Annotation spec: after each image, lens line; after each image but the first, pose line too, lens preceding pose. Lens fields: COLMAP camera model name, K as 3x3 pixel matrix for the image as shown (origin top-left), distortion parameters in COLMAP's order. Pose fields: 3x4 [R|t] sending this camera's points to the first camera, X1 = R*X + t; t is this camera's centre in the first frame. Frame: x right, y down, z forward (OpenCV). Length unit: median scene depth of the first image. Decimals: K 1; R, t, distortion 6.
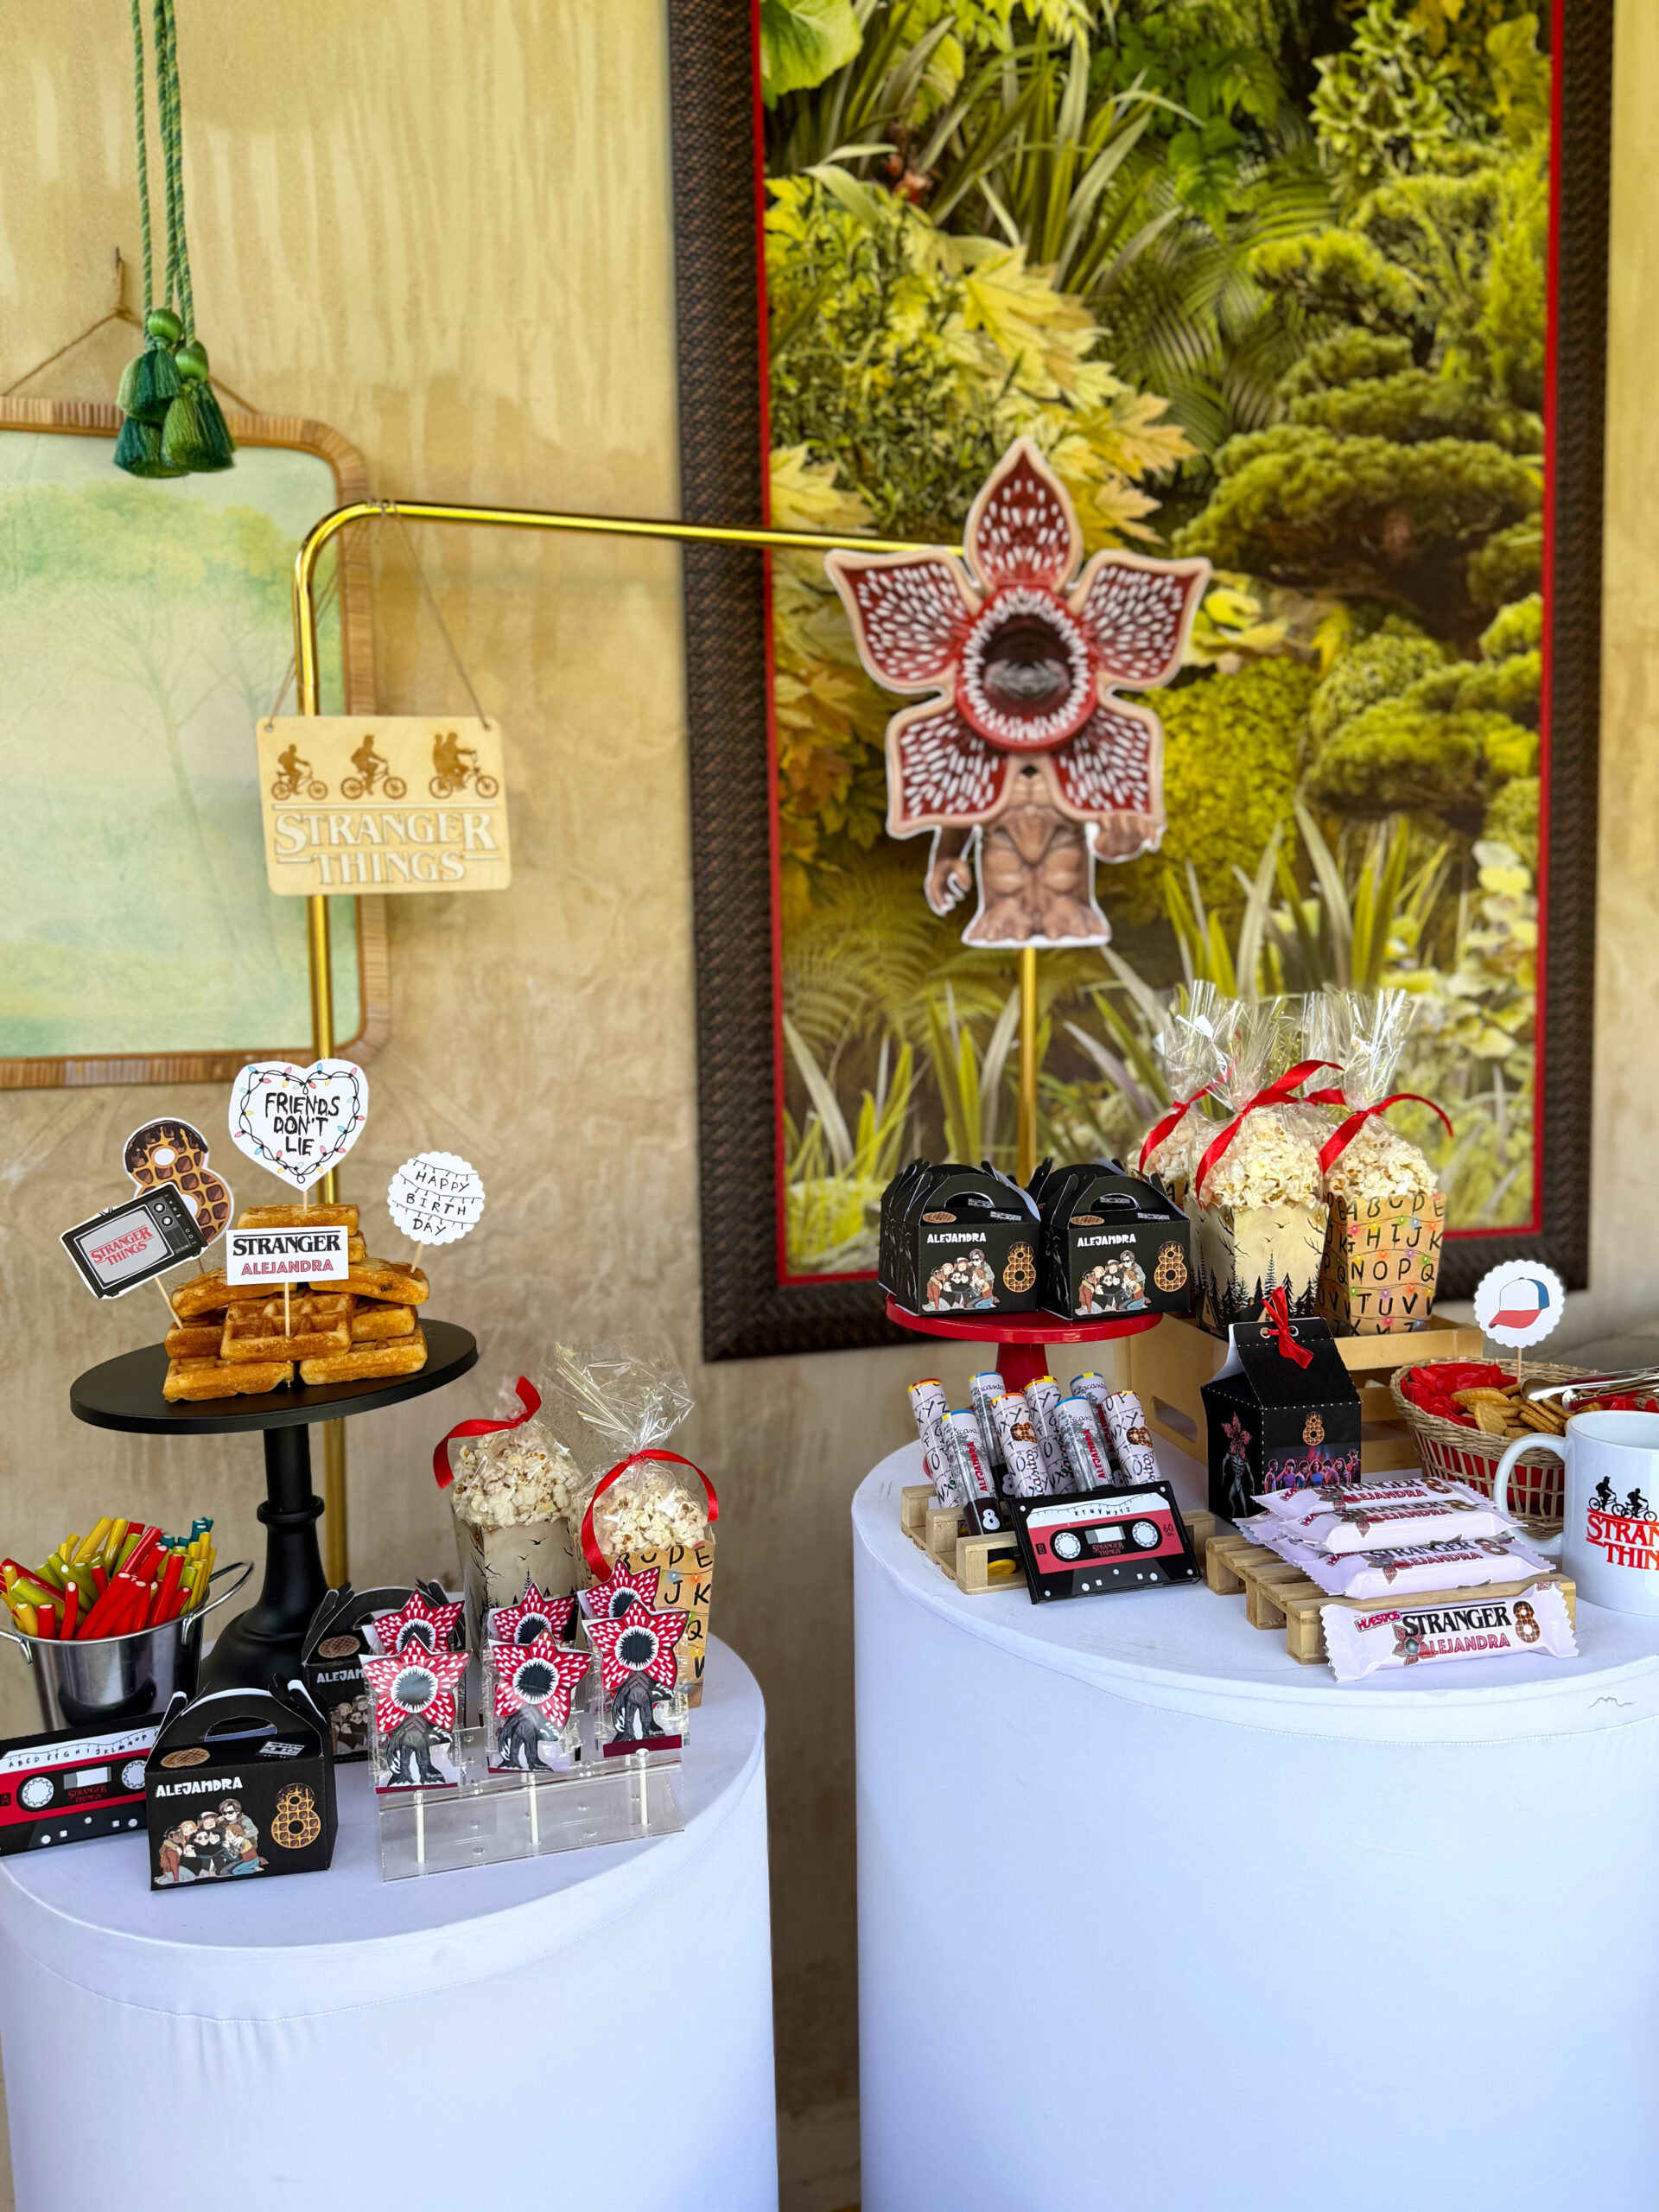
lens RADIAL K [[1626.4, 0, 835.4], [0, 1626.4, 1088.9], [0, 0, 1]] dist [0.160465, -0.315281]
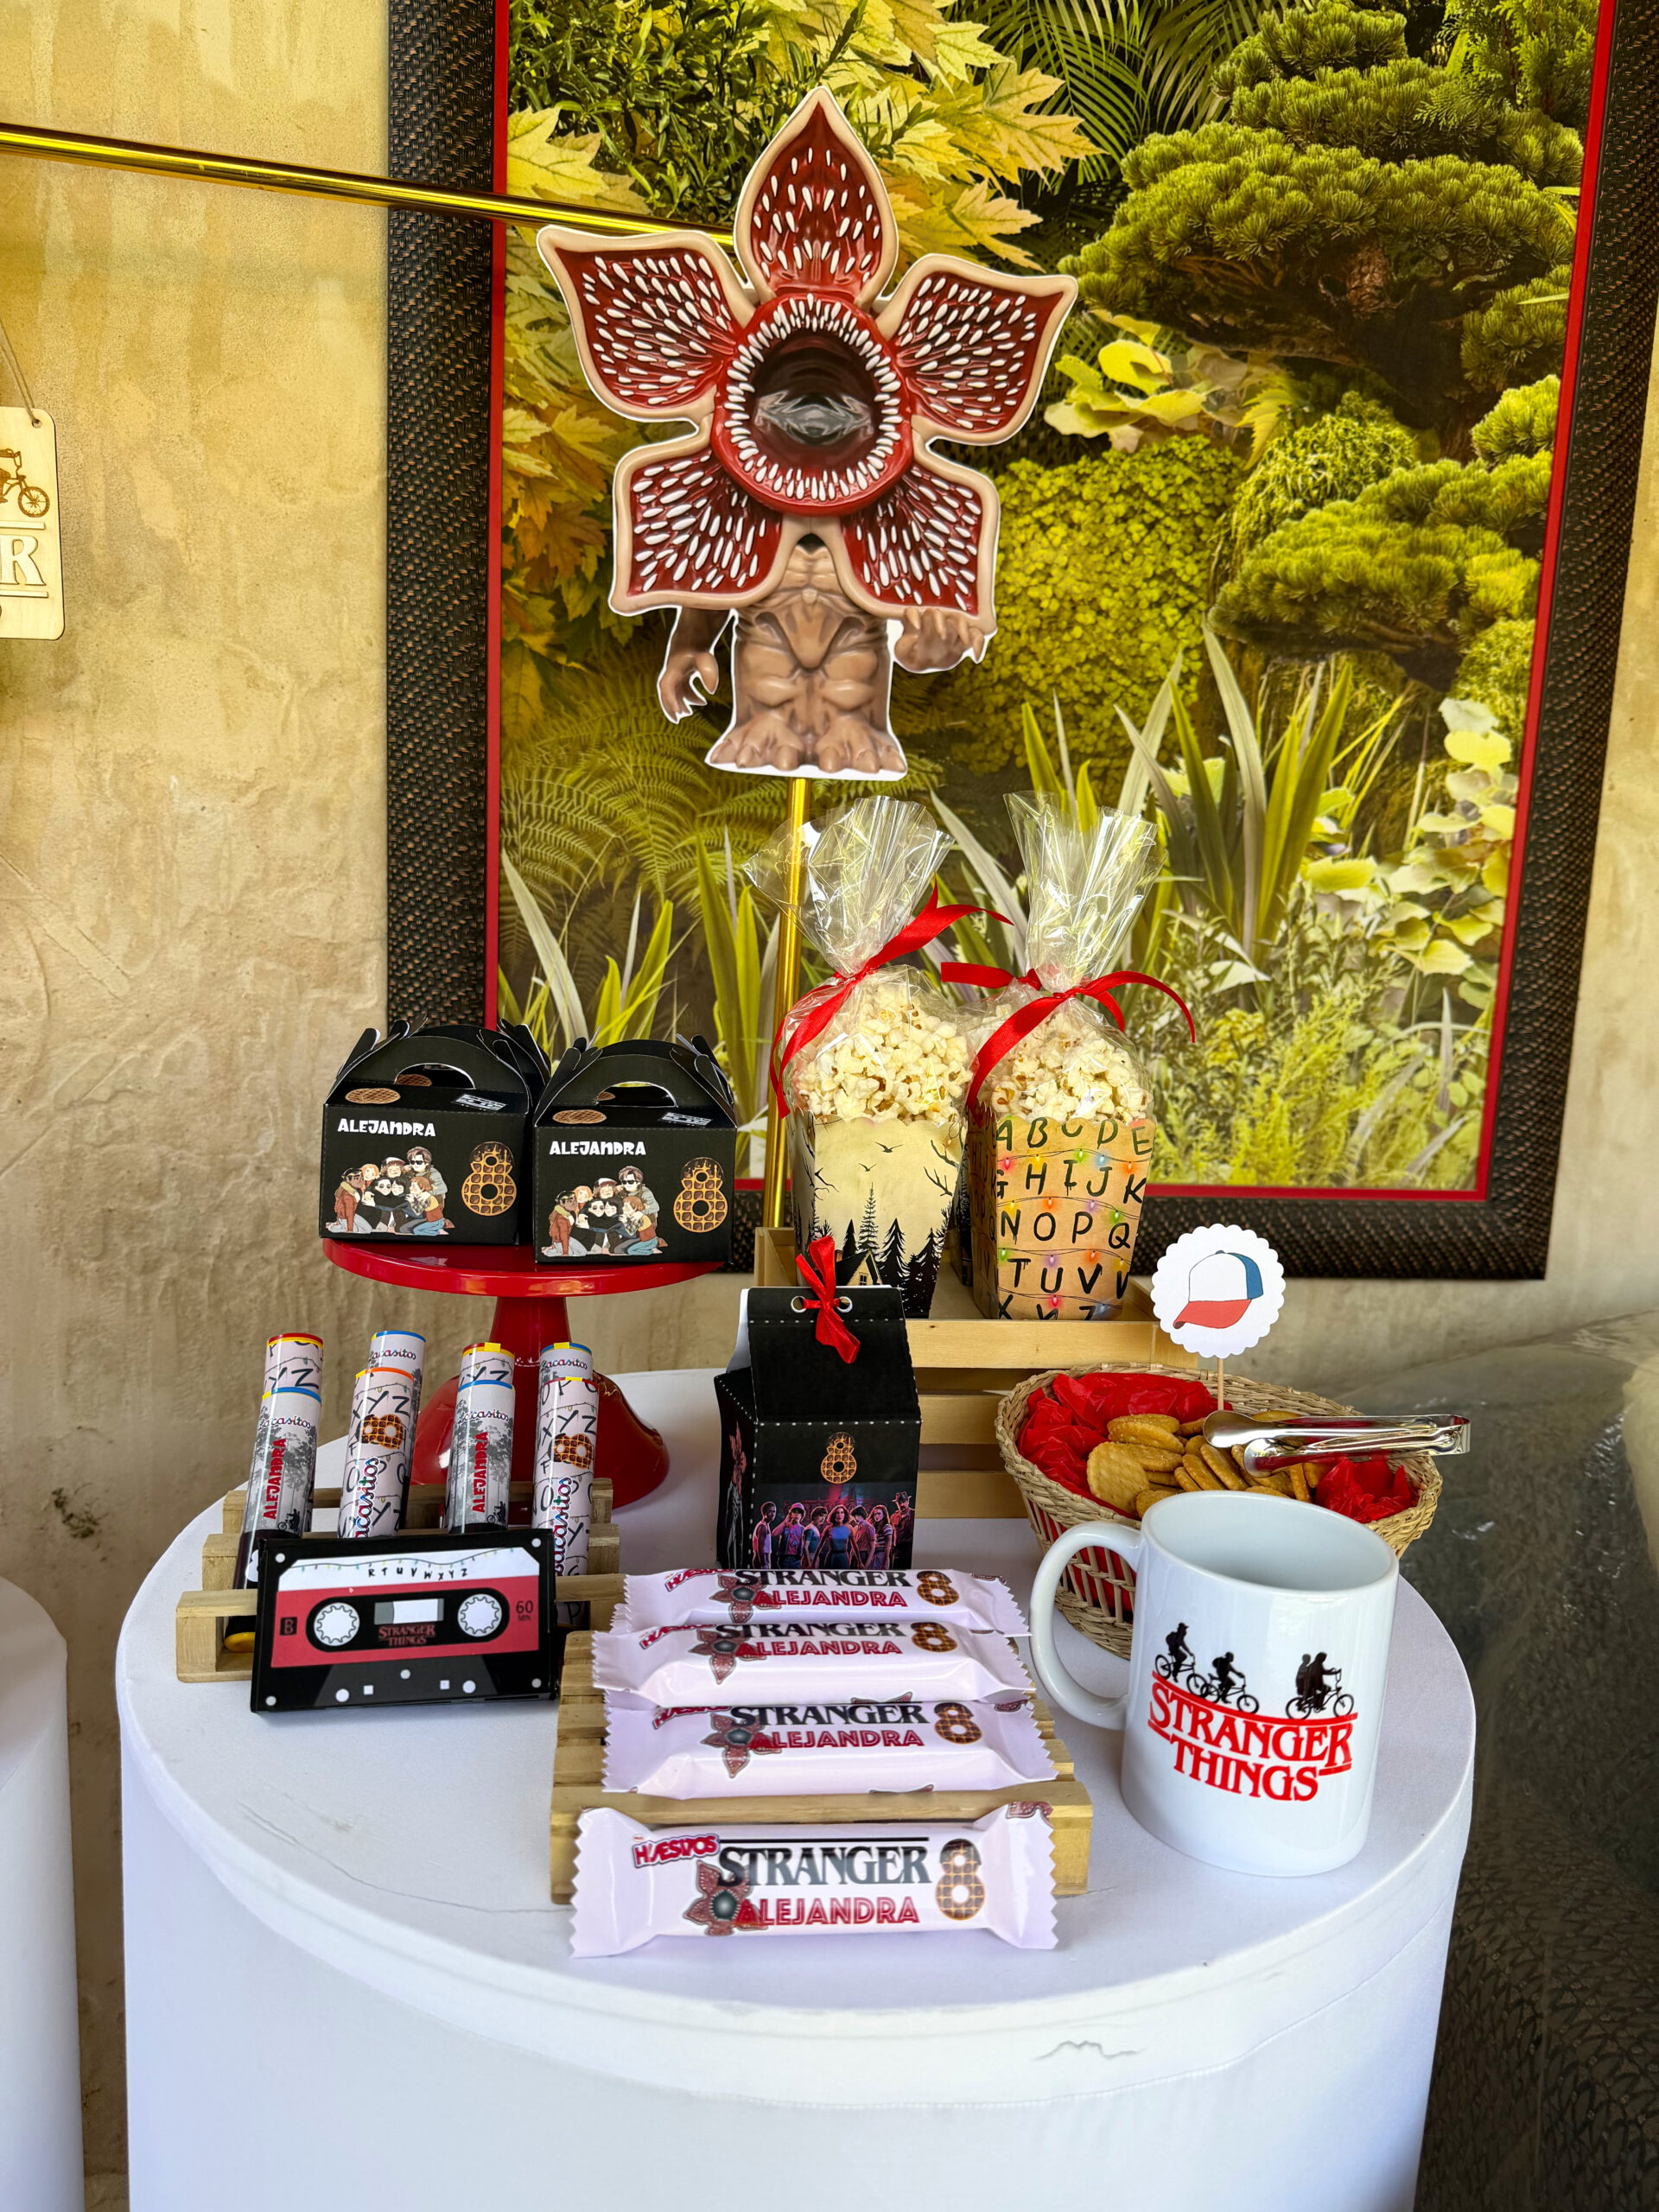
lens RADIAL K [[1557.6, 0, 818.0], [0, 1557.6, 1101.1], [0, 0, 1]] dist [0.002767, -0.001531]
pose [[0.991424, 0.079933, -0.103390, 0.229183], [-0.073910, 0.995408, 0.060830, 0.021320], [0.107777, -0.052667, 0.992779, 0.283277]]
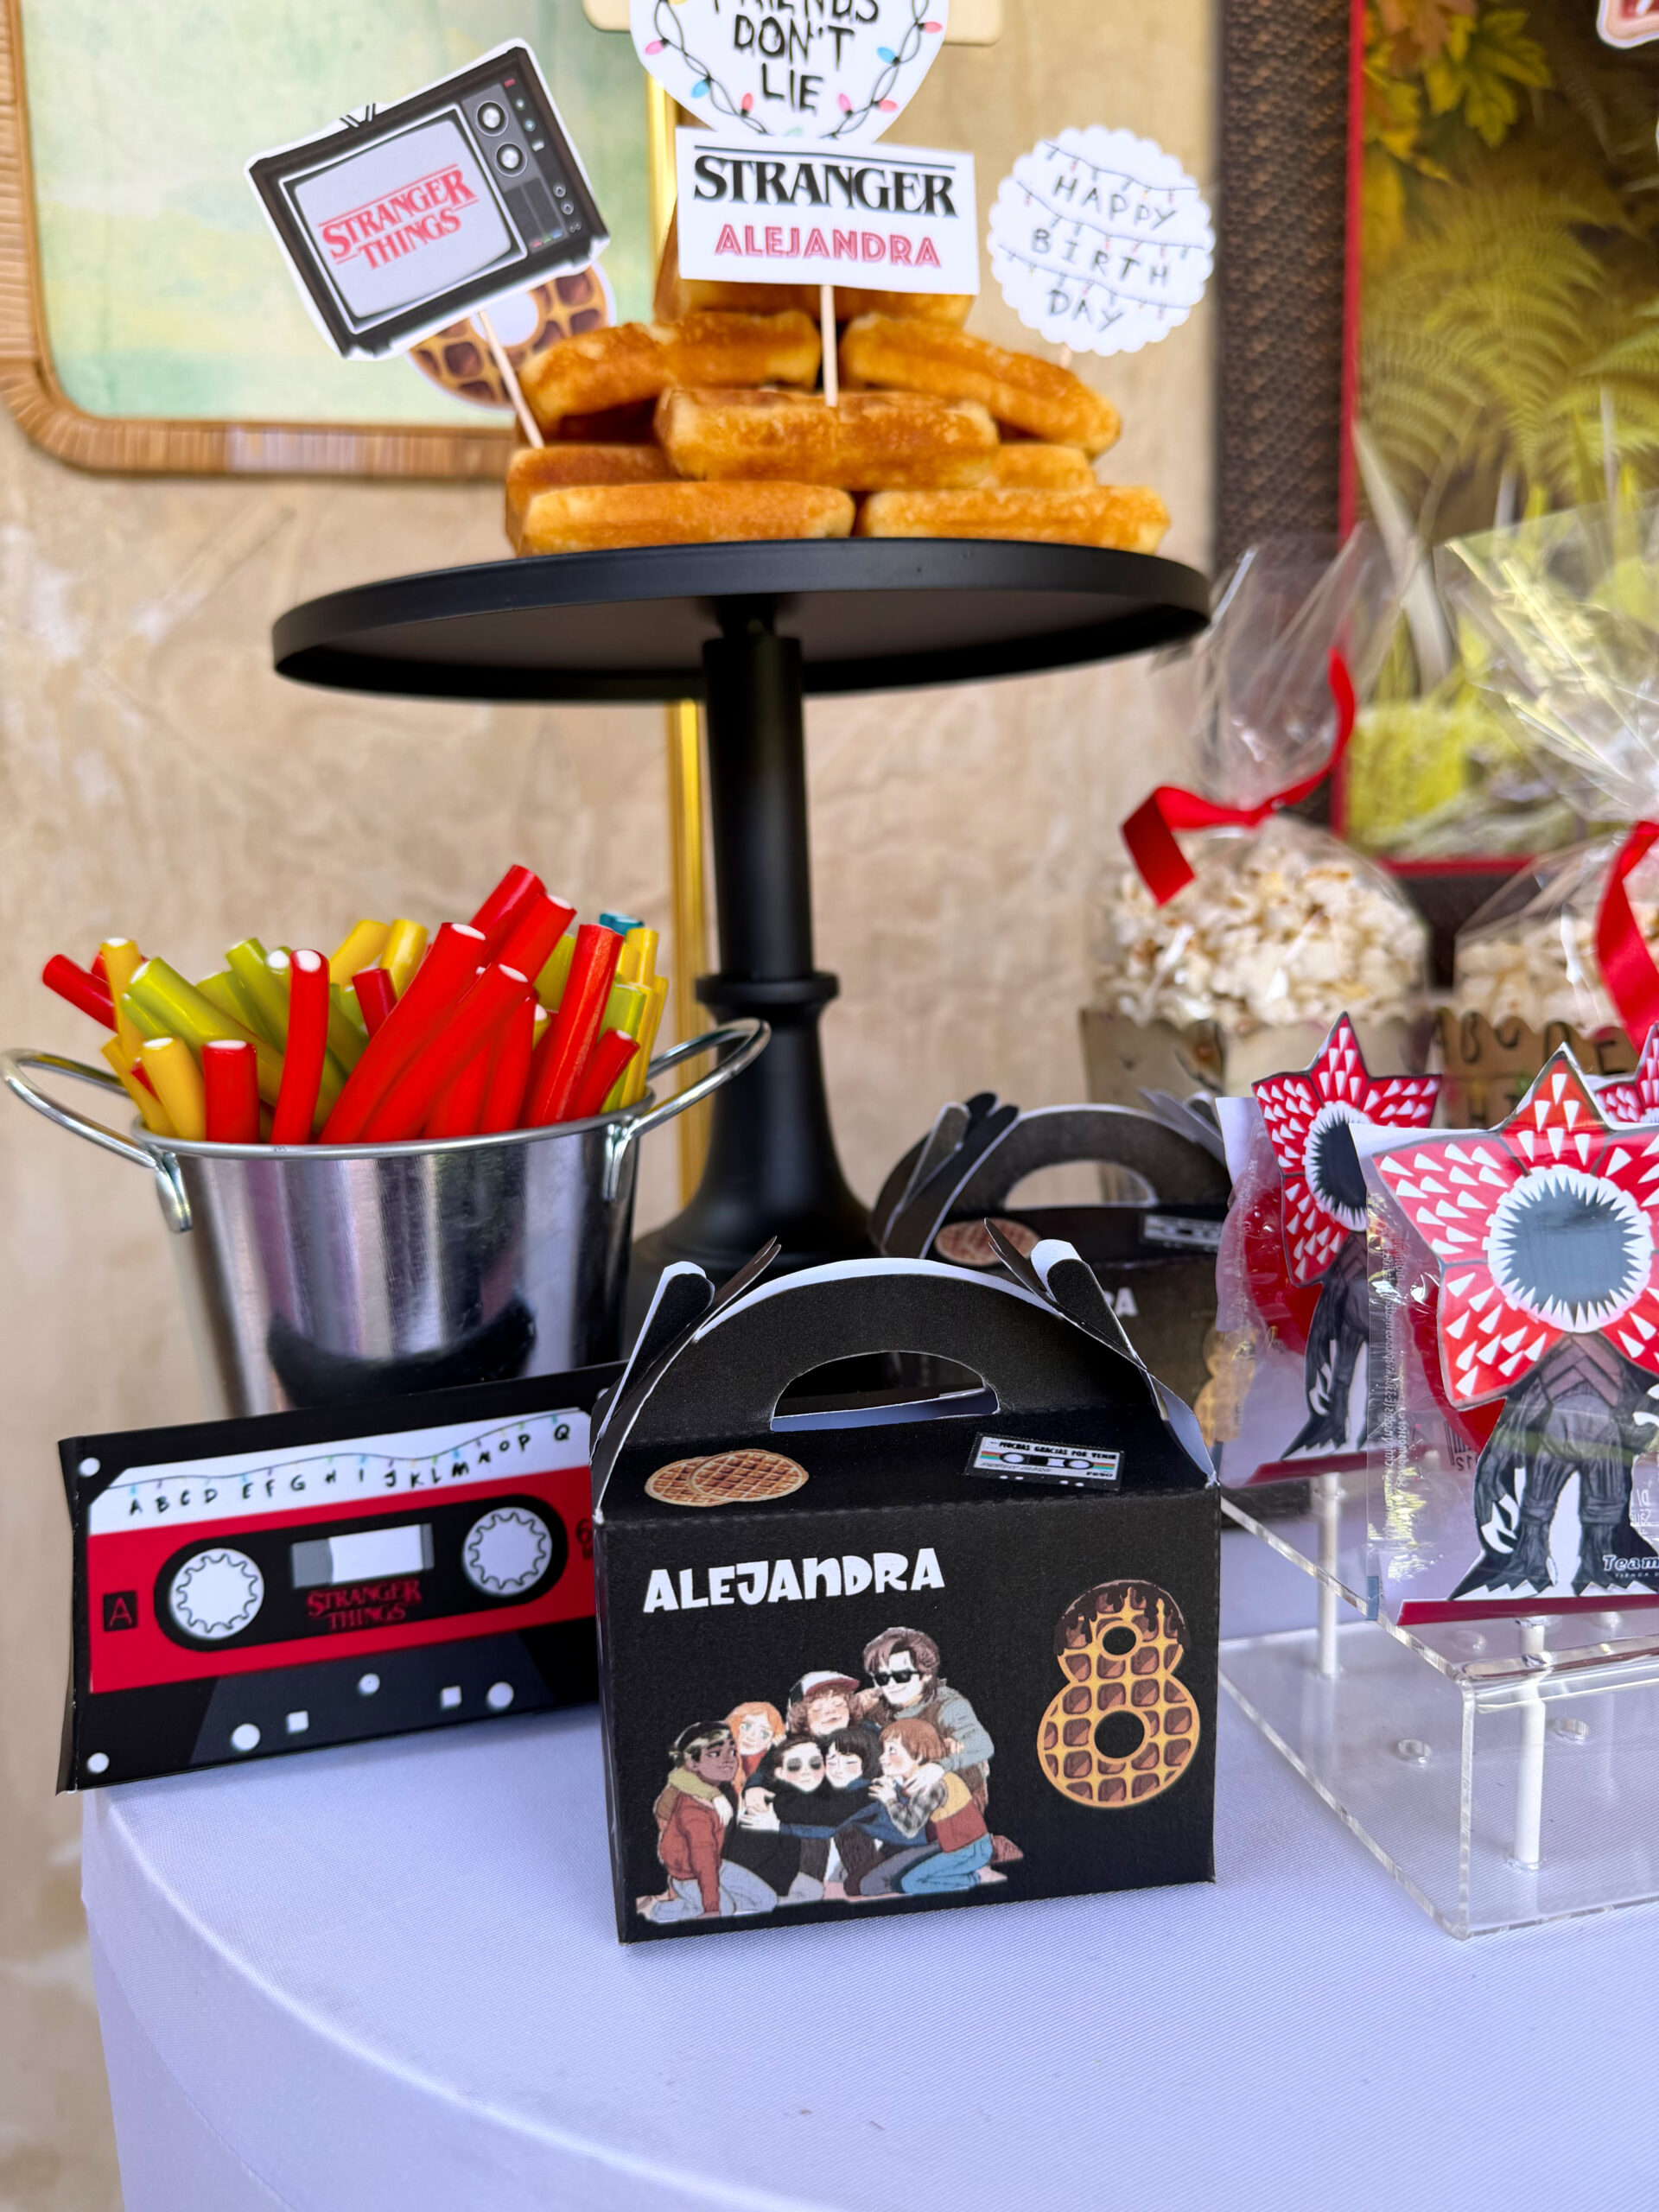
lens RADIAL K [[1586.9, 0, 801.7], [0, 1586.9, 1091.9], [0, 0, 1]] dist [-0.011377, -0.008866]
pose [[0.996479, 0.006760, -0.083564, -0.203197], [-0.001503, 0.998024, 0.062813, 0.182627], [0.083823, -0.062466, 0.994521, 0.419589]]
